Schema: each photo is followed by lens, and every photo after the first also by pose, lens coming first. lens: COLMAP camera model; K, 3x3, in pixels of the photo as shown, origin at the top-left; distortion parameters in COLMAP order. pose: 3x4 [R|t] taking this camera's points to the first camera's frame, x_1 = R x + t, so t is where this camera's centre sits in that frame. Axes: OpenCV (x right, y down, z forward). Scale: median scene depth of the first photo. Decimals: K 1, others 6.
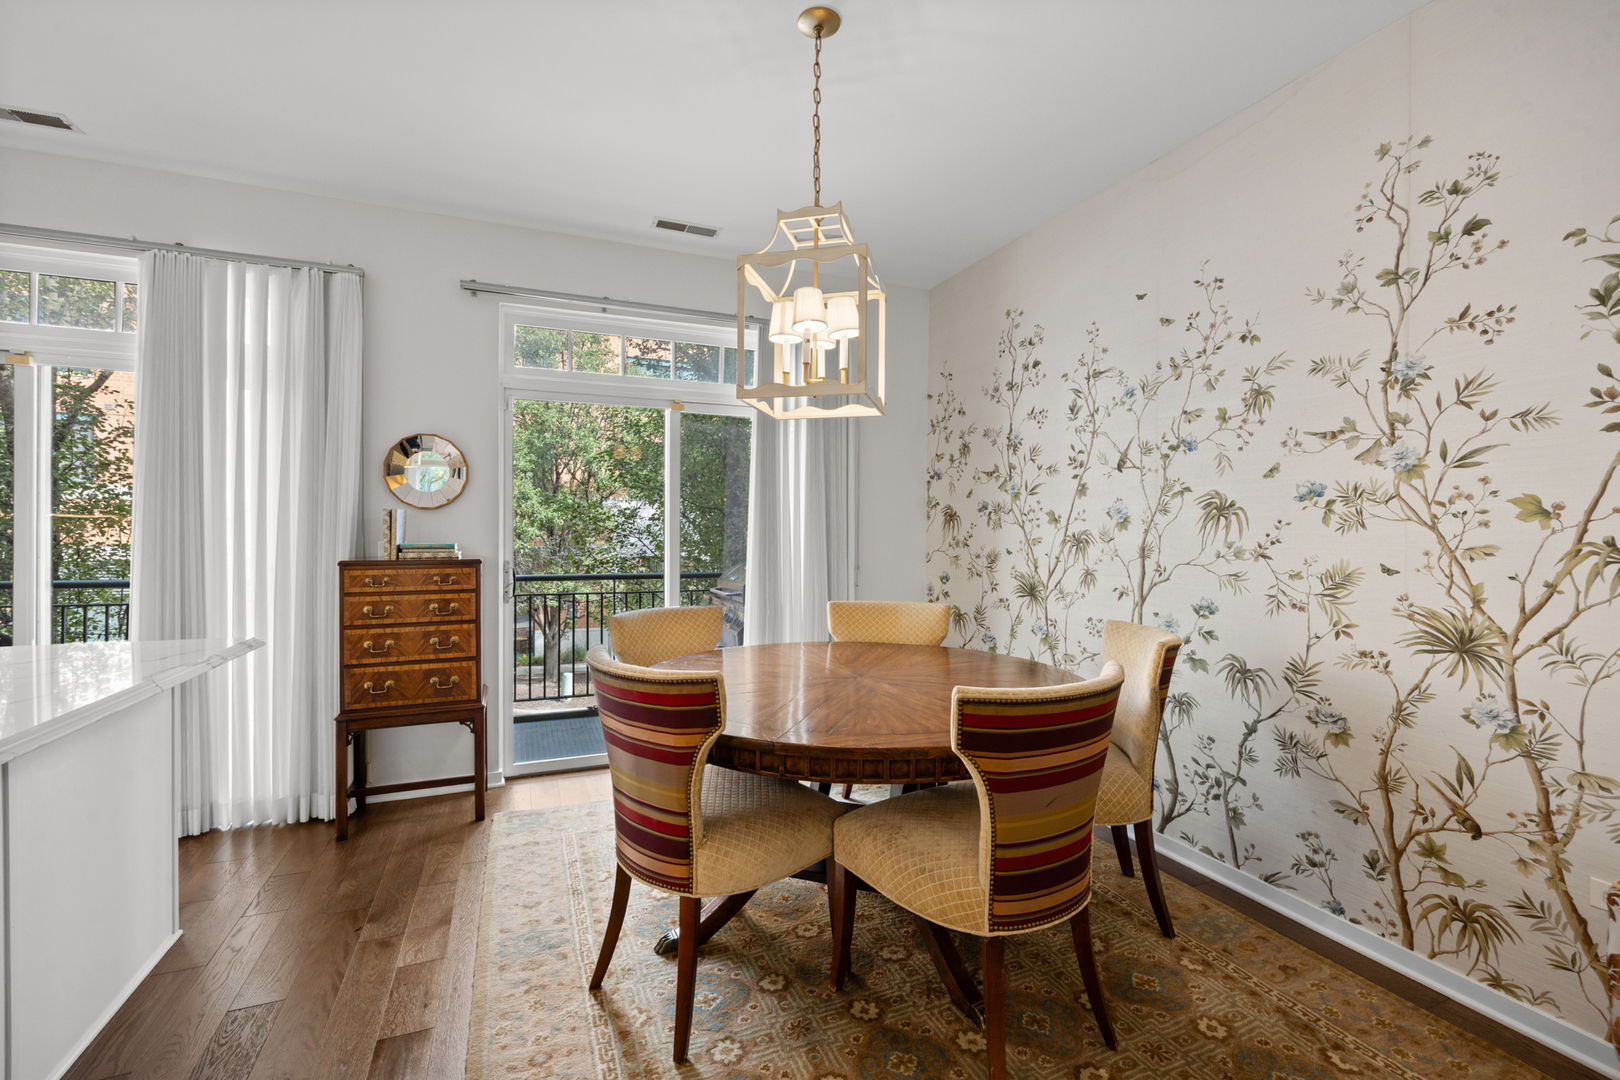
lens RADIAL K [[700.6, 0, 807.7], [0, 700.6, 536.0], [0, 0, 1]] dist [-0.007279, 0.000559]
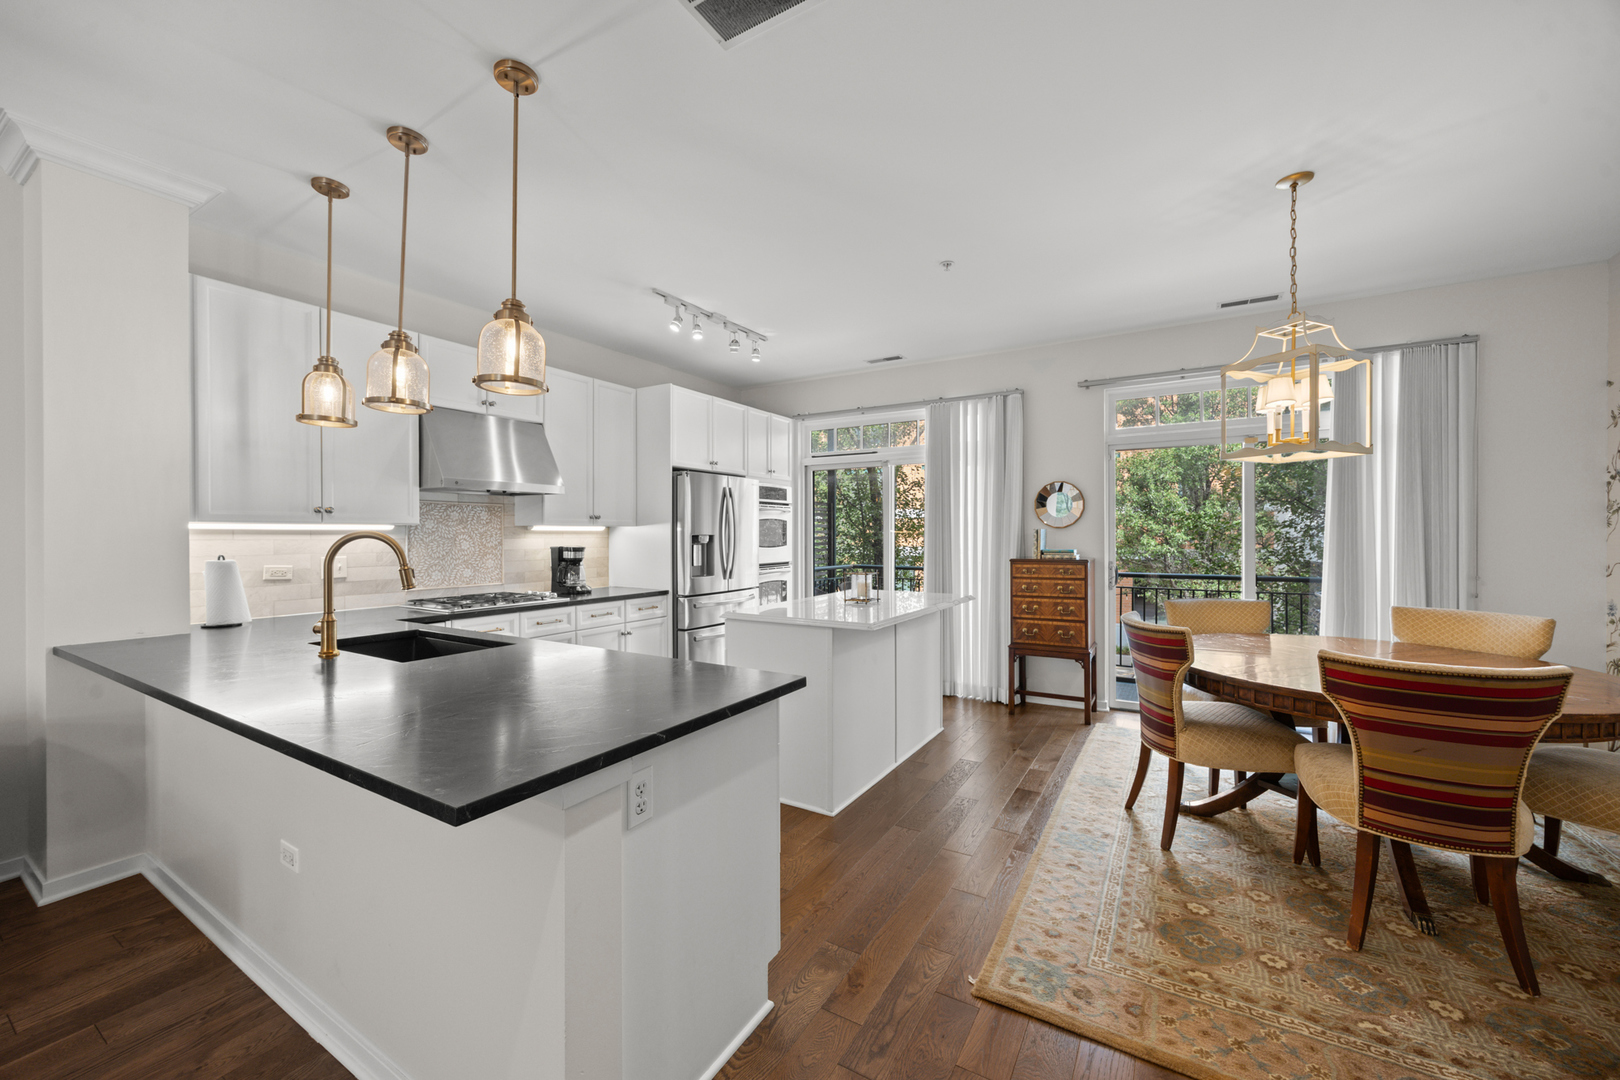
lens RADIAL K [[634.9, 0, 804.9], [0, 634.9, 538.2], [0, 0, 1]] dist [0.000503, -0.000182]
pose [[0.592428, -0.002561, -0.805619, 0.324809], [0.002106, 0.999996, -0.001630, -0.015321], [0.805621, -0.000731, 0.592431, -0.384846]]
